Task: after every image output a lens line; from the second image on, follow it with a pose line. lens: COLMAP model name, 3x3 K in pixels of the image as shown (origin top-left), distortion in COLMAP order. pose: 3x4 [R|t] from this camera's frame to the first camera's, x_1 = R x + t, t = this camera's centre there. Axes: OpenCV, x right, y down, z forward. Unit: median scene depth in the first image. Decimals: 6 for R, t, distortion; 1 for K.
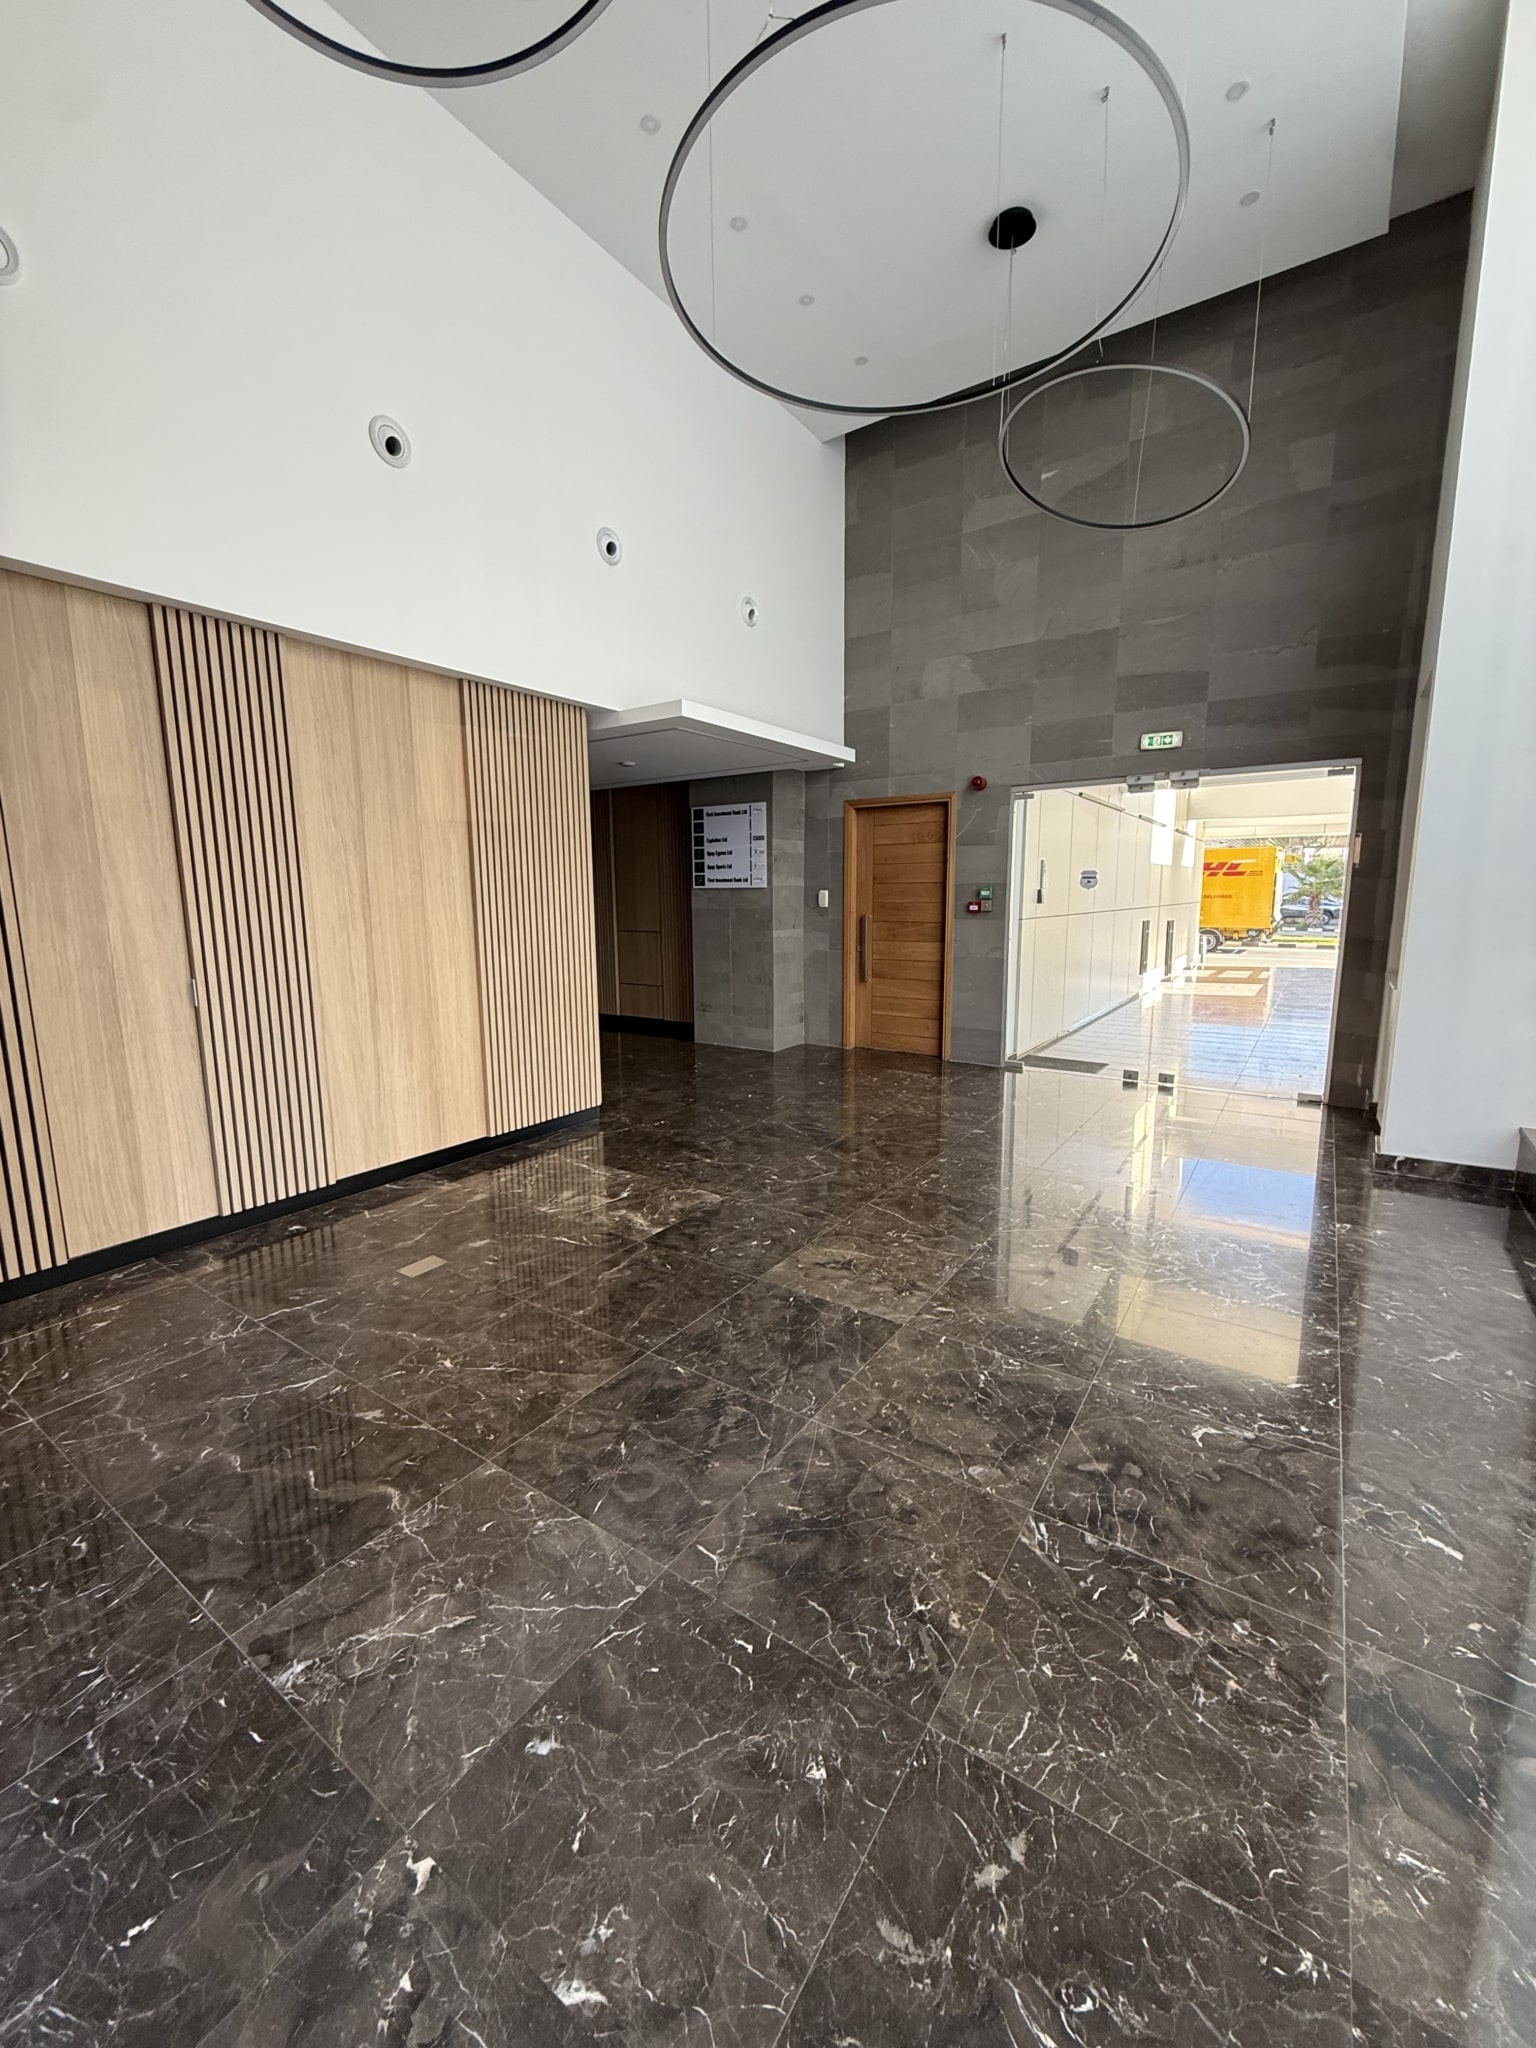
lens RADIAL K [[816.5, 0, 771.3], [0, 816.5, 1023.7], [0, 0, 1]] dist [-0.001145, -0.000055]
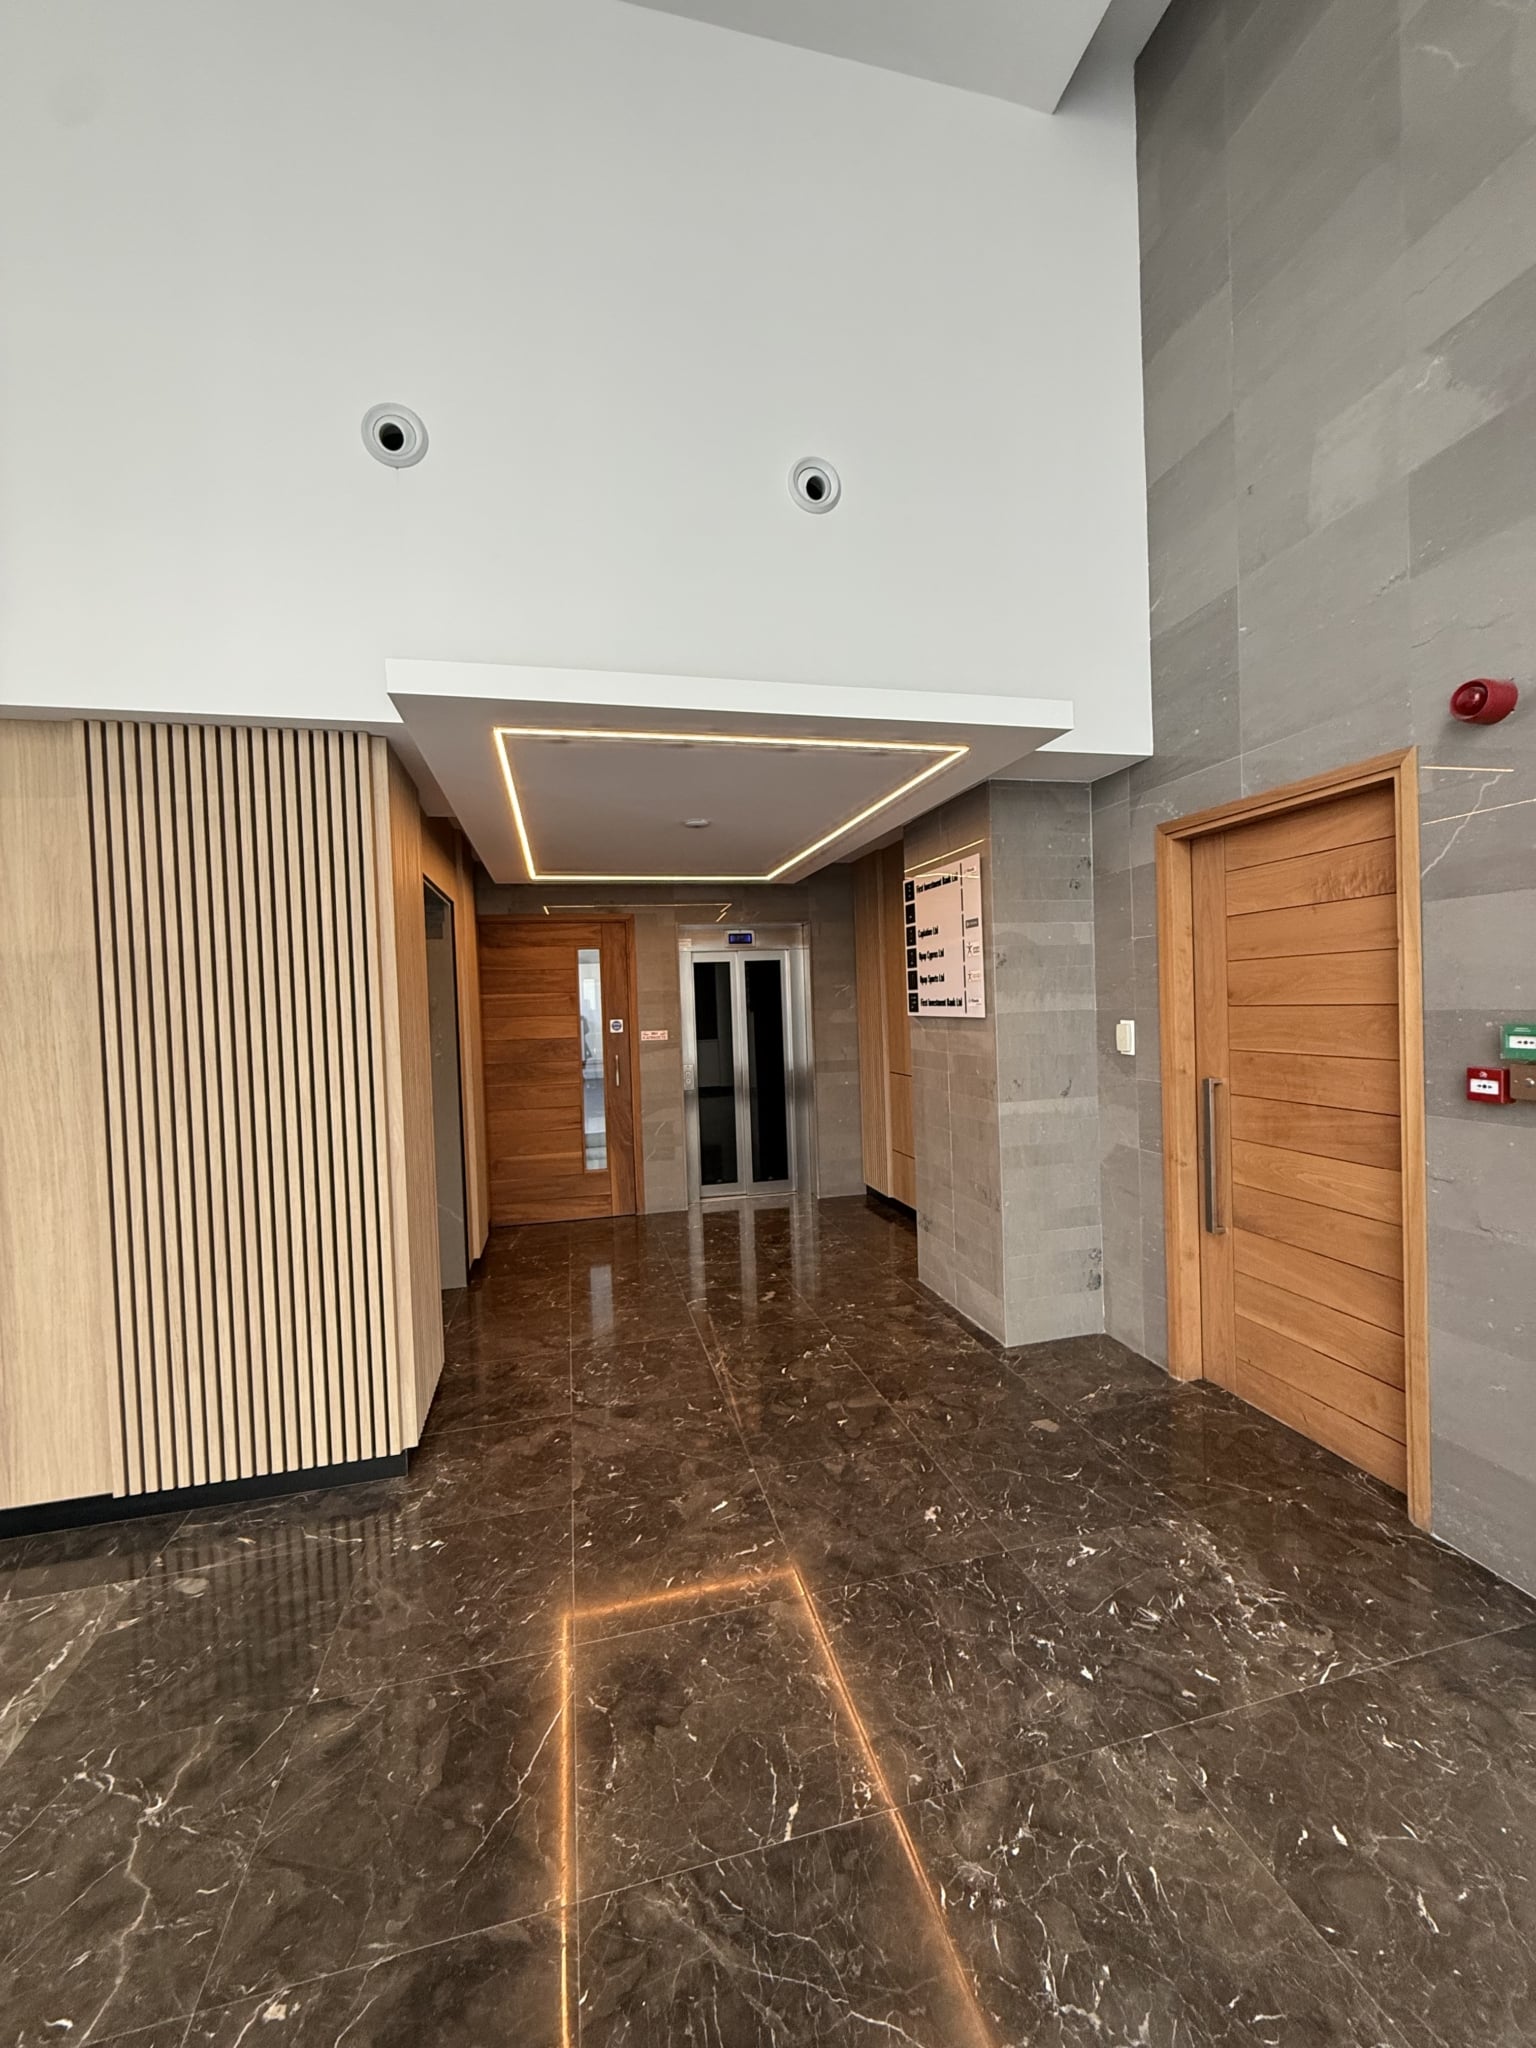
lens RADIAL K [[816.5, 0, 764.3], [0, 816.5, 1021.3], [0, 0, 1]] dist [-0.001145, -0.000055]
pose [[0.742690, -0.003380, -0.669627, 0.233063], [-0.076047, 0.993092, -0.089357, -0.108874], [0.665303, 0.117288, 0.737303, 0.535857]]
